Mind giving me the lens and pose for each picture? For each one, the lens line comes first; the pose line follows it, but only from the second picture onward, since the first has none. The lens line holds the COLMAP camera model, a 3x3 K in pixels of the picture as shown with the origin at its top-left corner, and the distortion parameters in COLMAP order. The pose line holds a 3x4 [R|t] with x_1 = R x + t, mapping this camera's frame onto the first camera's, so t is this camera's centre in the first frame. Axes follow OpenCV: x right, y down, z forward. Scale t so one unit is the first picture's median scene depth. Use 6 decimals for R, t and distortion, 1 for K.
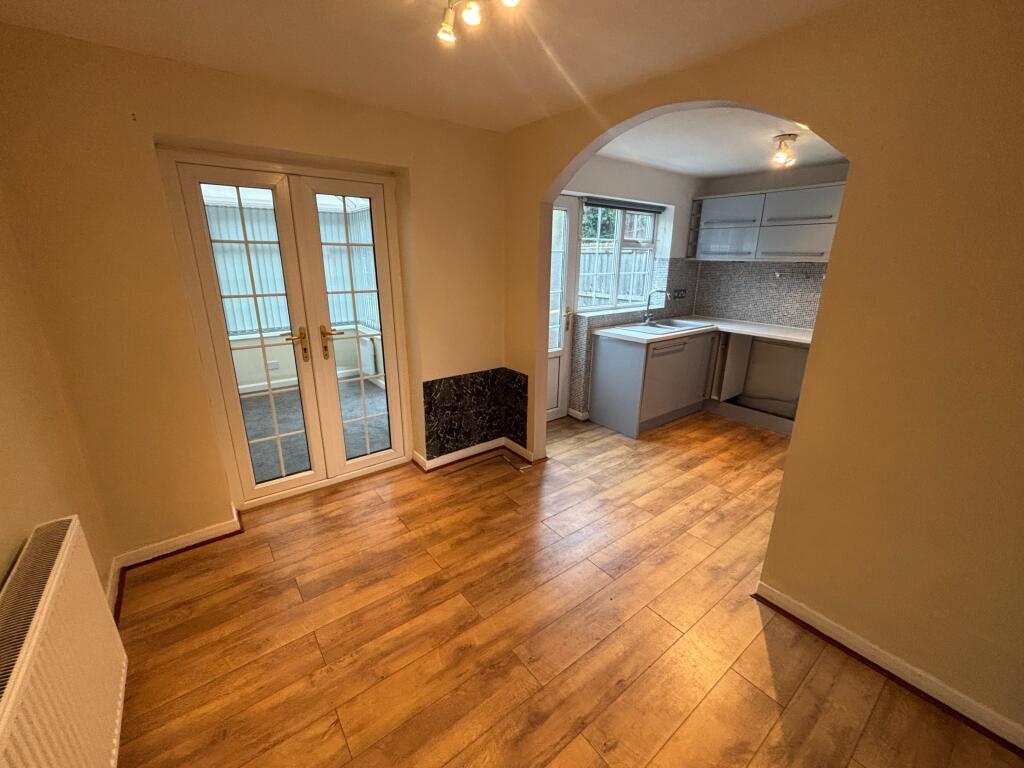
lens RADIAL K [[414.3, 0, 512.3], [0, 414.3, 384.0], [0, 0, 1]] dist [-0.002191, -0.000876]
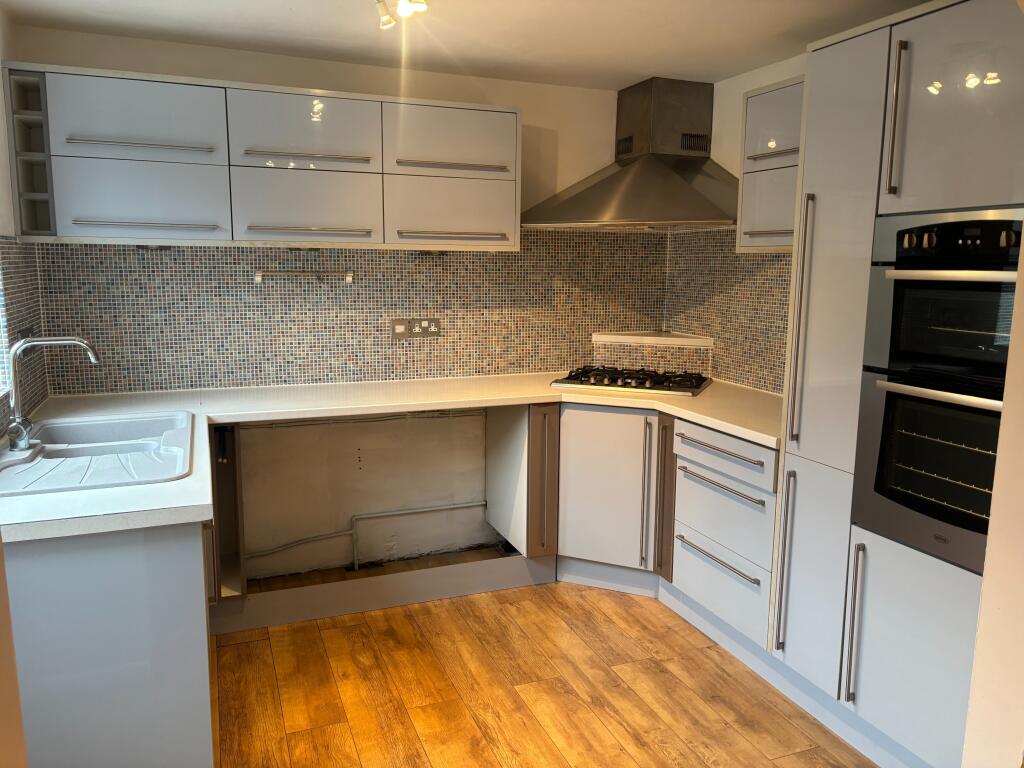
lens RADIAL K [[780.2, 0, 511.6], [0, 780.2, 380.7], [0, 0, 1]] dist [0.010539, -0.001367]
pose [[0.274446, -0.157223, 0.948662, -0.122880], [0.275352, 0.958082, 0.079125, -0.183099], [-0.921336, 0.239501, 0.306234, 0.643311]]
